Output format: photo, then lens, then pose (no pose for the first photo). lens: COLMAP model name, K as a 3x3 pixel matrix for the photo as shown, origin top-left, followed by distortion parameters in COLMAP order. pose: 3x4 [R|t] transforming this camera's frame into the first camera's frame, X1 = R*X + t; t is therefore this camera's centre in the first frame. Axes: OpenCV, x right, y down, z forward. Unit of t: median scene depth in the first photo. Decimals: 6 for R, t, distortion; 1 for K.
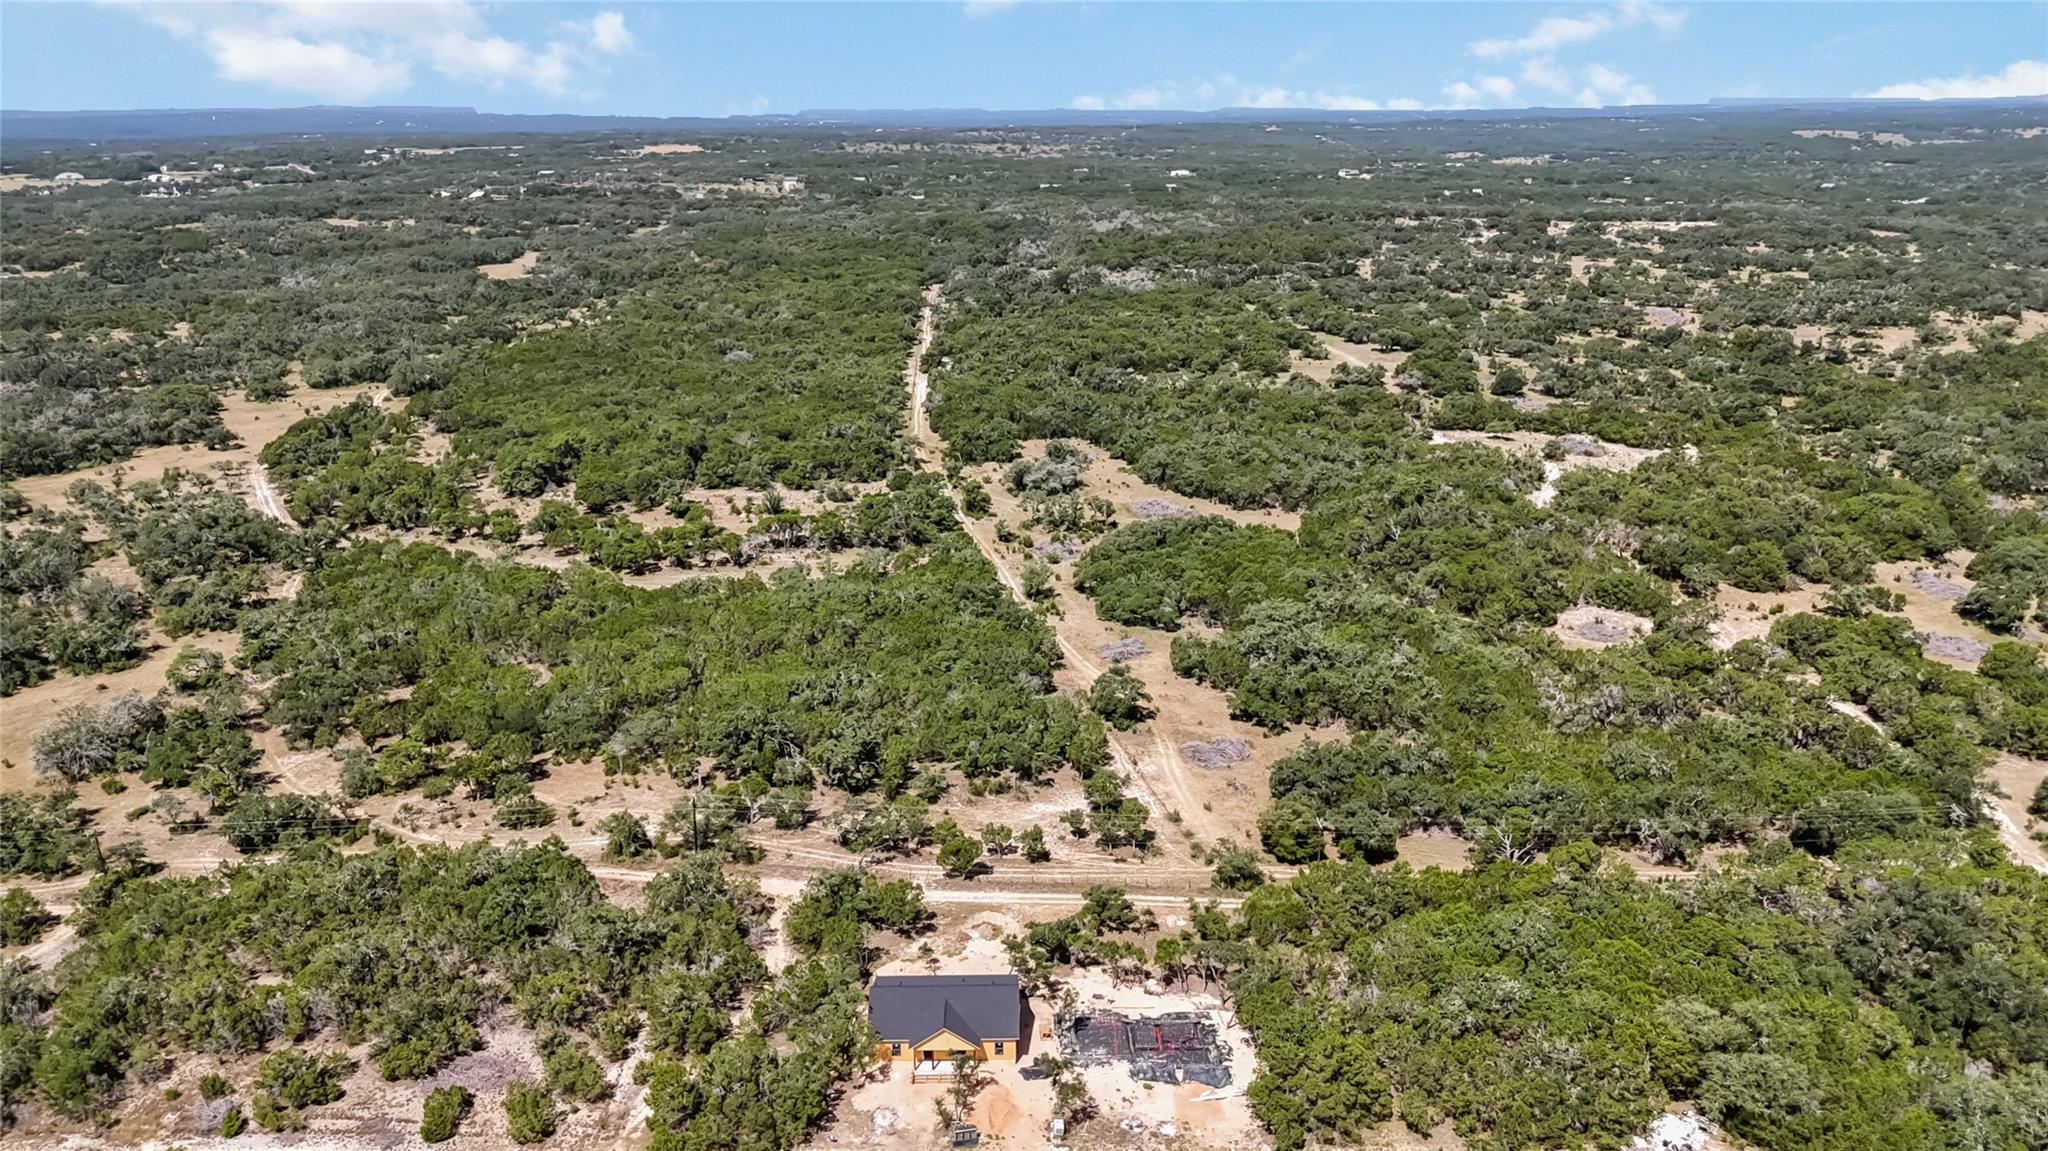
lens RADIAL K [[1510.3, 0, 1022.7], [0, 1510.3, 557.4], [0, 0, 1]] dist [0.058431, -0.055217]
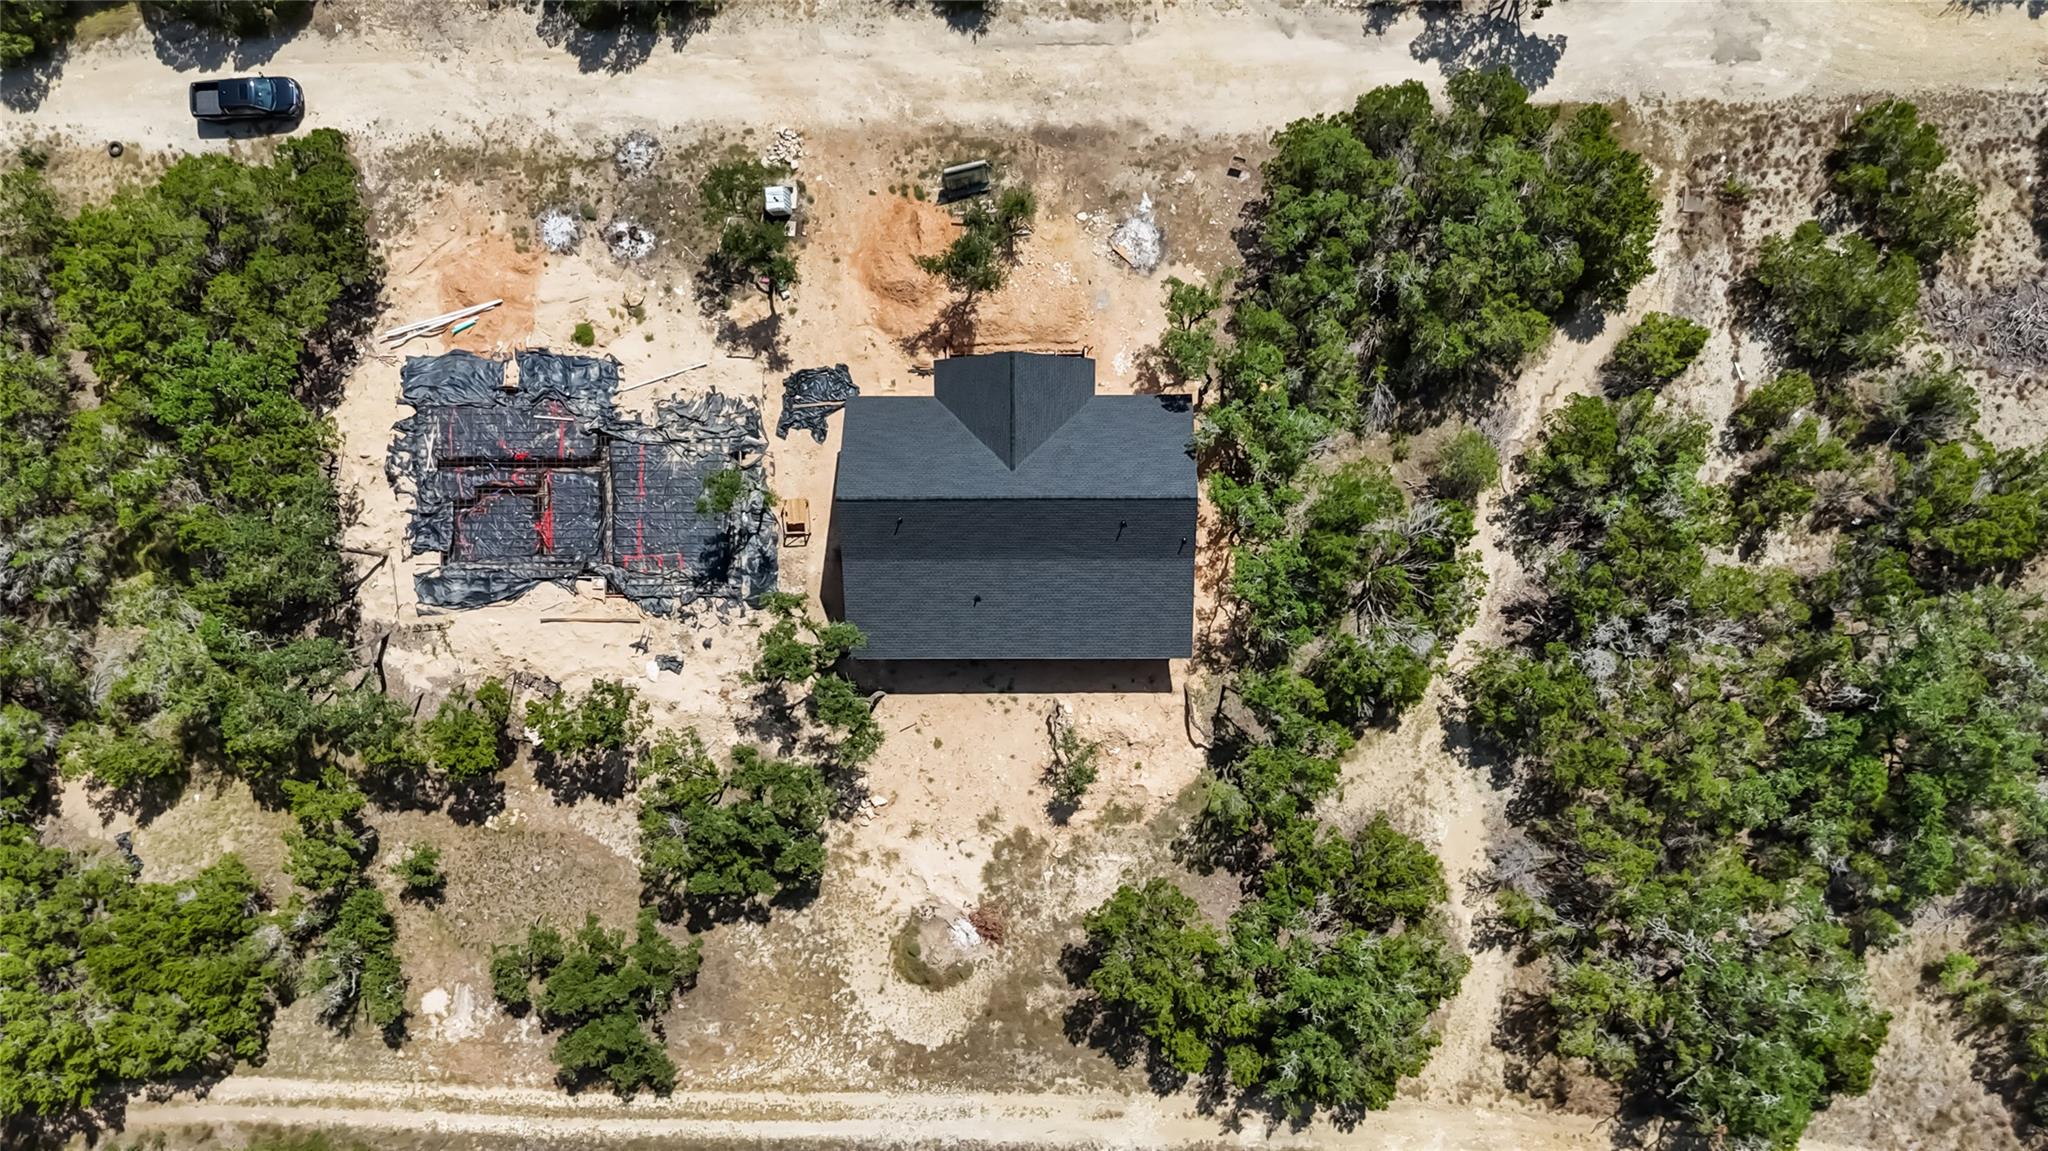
lens RADIAL K [[1510.3, 0, 1024.0], [0, 1510.3, 585.2], [0, 0, 1]] dist [0.058431, -0.055217]
pose [[-0.999525, -0.008738, 0.029568, -0.052974], [0.030832, -0.283522, 0.958470, -0.093063], [0.000008, 0.958926, 0.283657, 0.731645]]
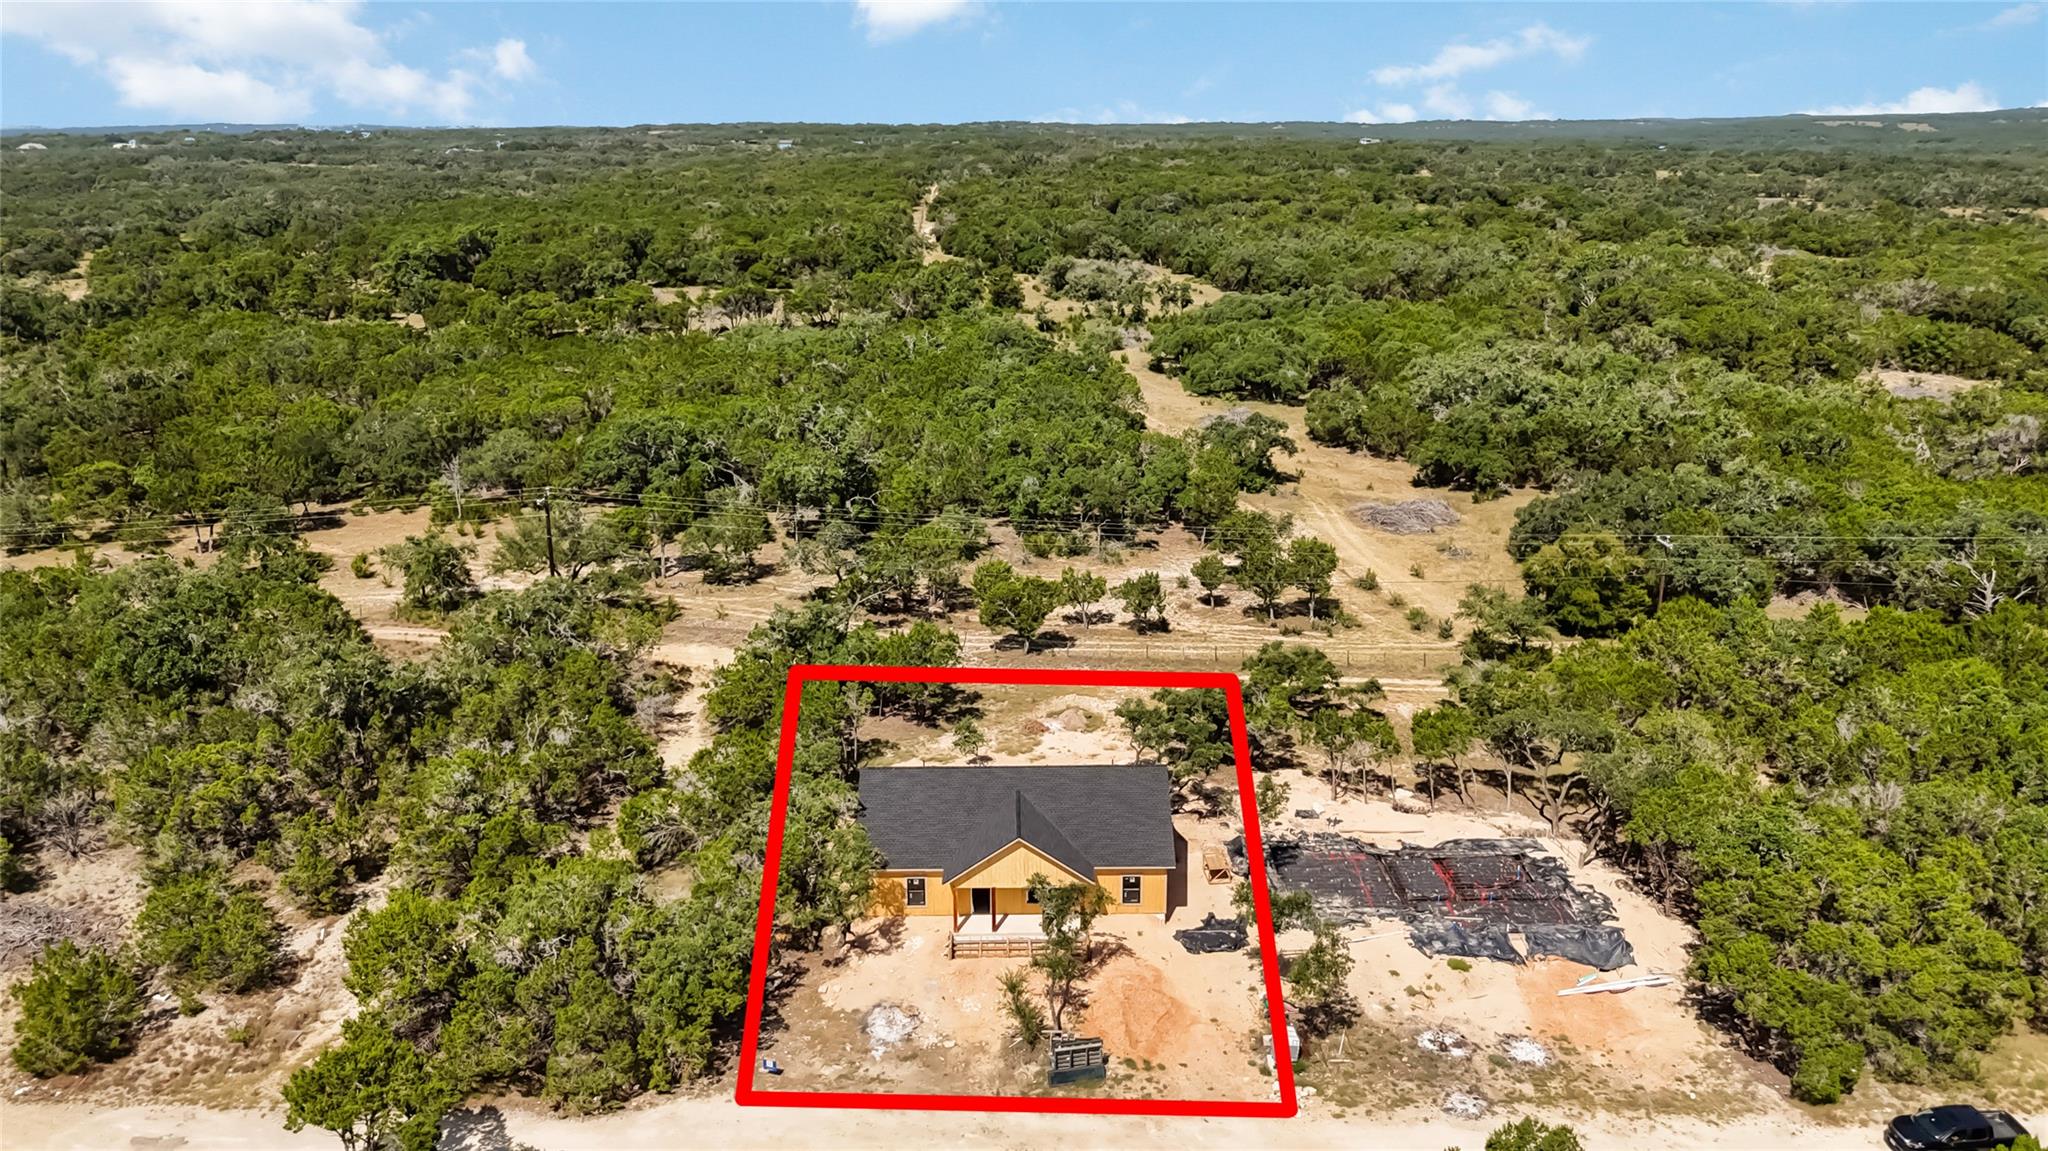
lens RADIAL K [[1510.3, 0, 1025.2], [0, 1510.3, 566.6], [0, 0, 1]] dist [0.058431, -0.055217]
pose [[0.999997, 0.000272, 0.002368, -0.039585], [-0.000258, 0.999983, -0.005767, 0.178362], [-0.002369, 0.005766, 0.999981, 0.416836]]
